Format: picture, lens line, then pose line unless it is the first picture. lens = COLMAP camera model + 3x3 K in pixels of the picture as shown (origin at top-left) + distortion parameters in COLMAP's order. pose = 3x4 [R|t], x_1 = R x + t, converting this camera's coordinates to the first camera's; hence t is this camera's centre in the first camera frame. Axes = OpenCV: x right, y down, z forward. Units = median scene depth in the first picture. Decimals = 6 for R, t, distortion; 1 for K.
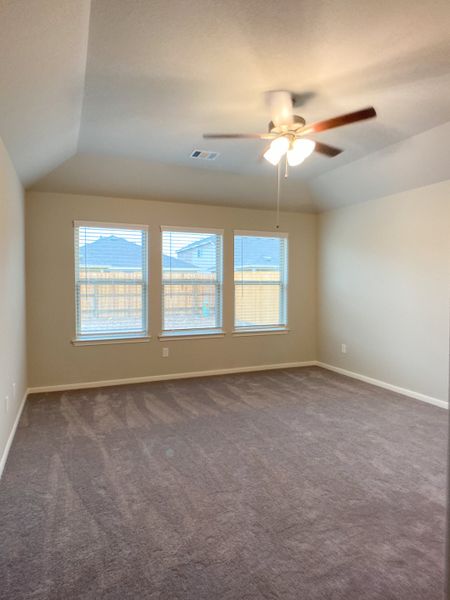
lens RADIAL K [[371.5, 0, 223.1], [0, 371.5, 295.1], [0, 0, 1]] dist [-0.002288, -0.031582]
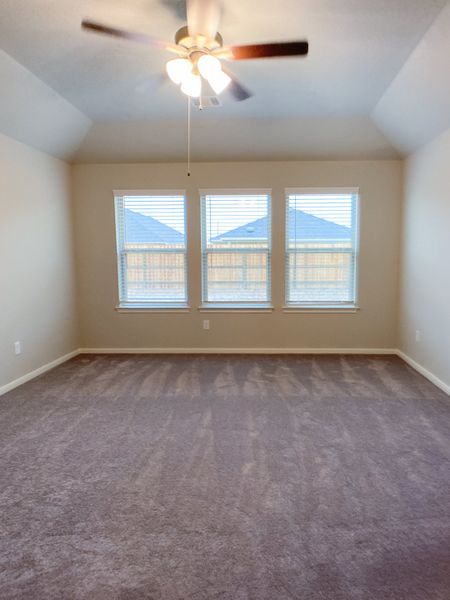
lens RADIAL K [[385.7, 0, 225.0], [0, 385.7, 300.0], [0, 0, 1]] dist [-0.009205, -0.003559]
pose [[0.912698, 0.044467, -0.406207, 0.317898], [-0.006425, 0.995500, 0.094541, -0.003550], [0.408583, -0.083678, 0.908877, 0.135105]]
